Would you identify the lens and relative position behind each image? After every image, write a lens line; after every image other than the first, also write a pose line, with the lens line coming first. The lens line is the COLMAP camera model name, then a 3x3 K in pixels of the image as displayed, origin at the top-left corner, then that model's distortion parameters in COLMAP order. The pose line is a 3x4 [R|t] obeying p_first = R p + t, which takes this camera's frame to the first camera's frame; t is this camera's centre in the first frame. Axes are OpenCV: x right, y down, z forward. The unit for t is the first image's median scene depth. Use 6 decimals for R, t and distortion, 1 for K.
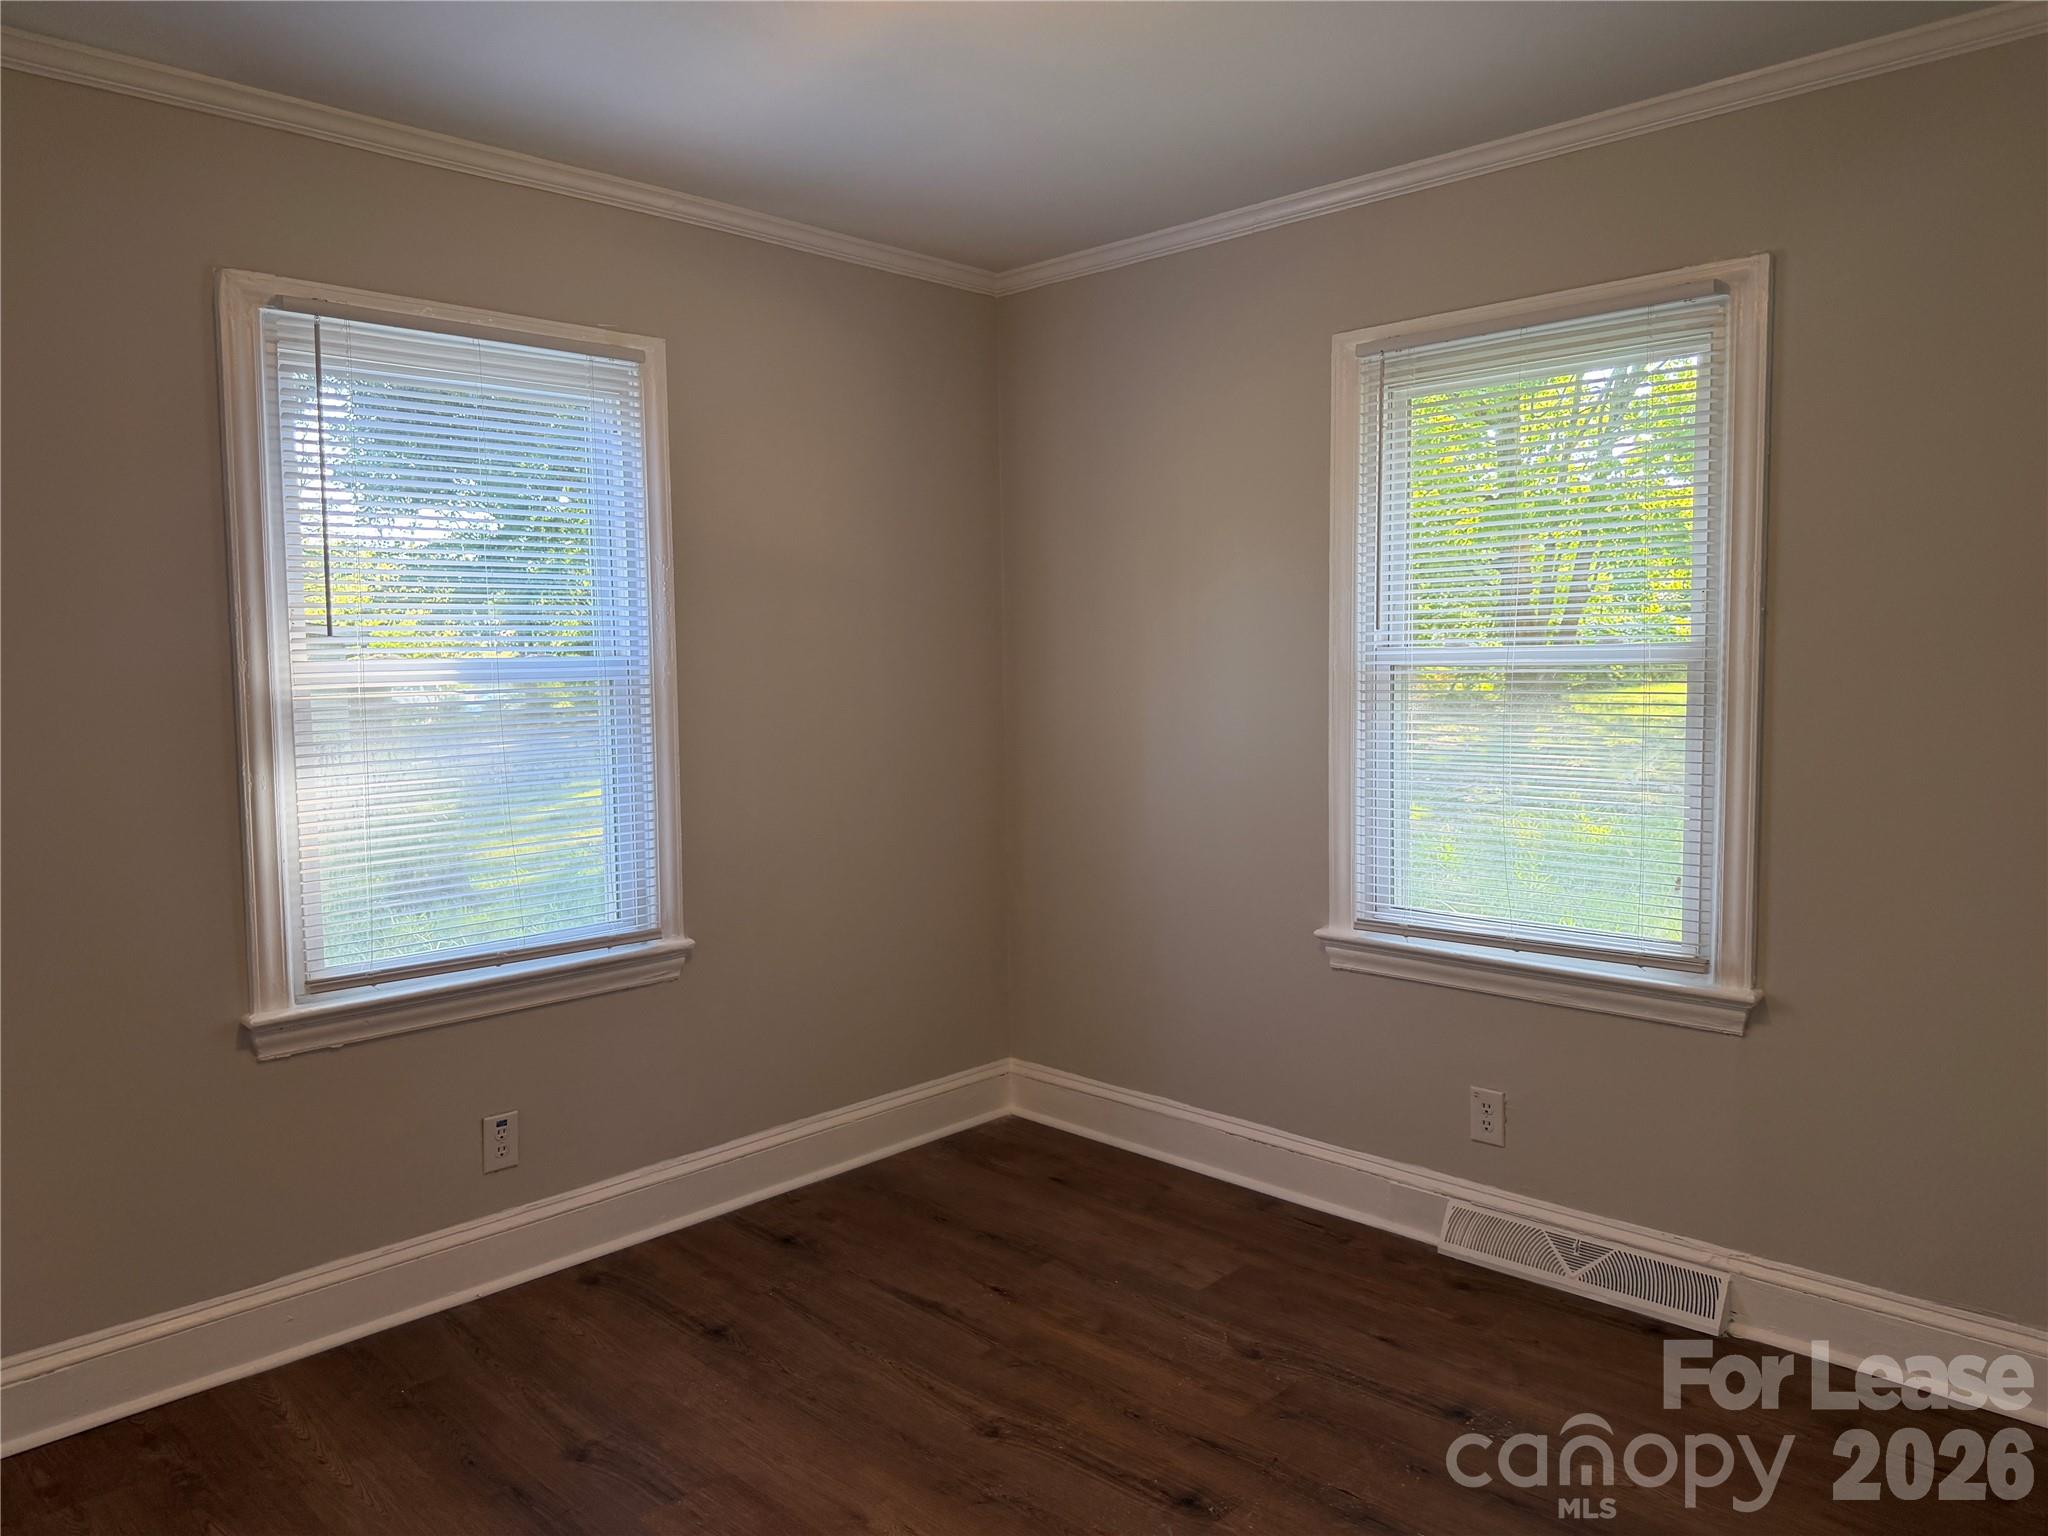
lens RADIAL K [[1443.7, 0, 1001.5], [0, 1443.7, 761.7], [0, 0, 1]] dist [-0.016082, 0.003691]
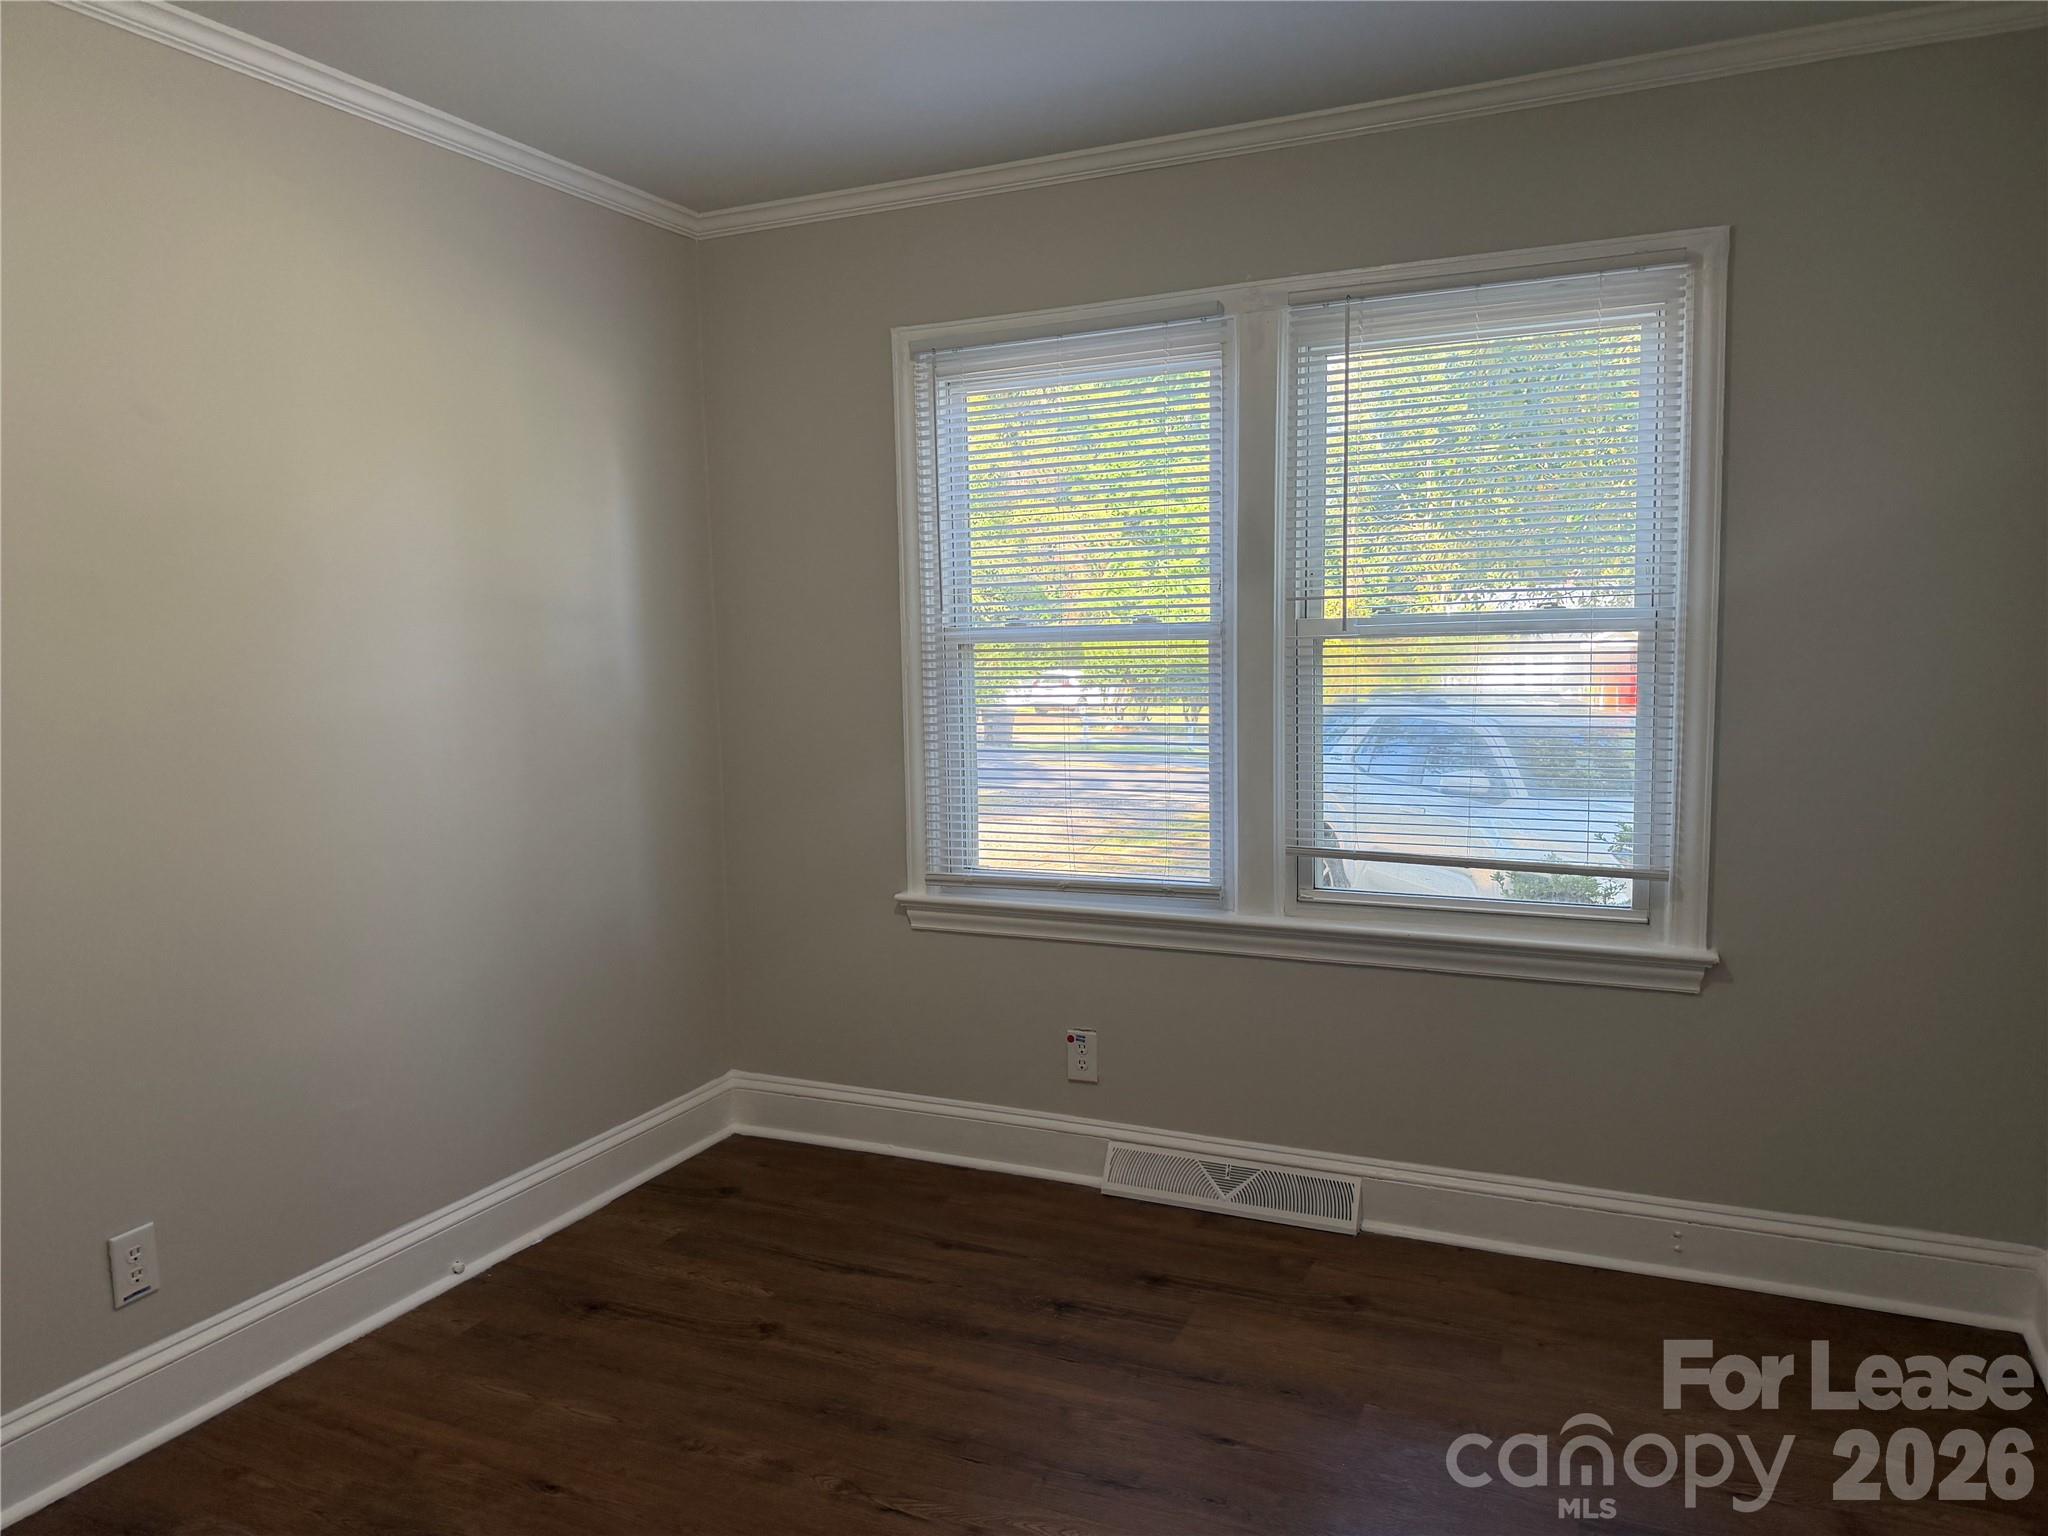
lens RADIAL K [[1347.6, 0, 1033.2], [0, 1347.6, 759.2], [0, 0, 1]] dist [-0.003019, -0.007242]
pose [[0.930884, -0.042021, 0.362891, -0.225173], [0.035802, 0.999074, 0.023850, -0.014801], [-0.363558, -0.009209, 0.931526, 0.231731]]
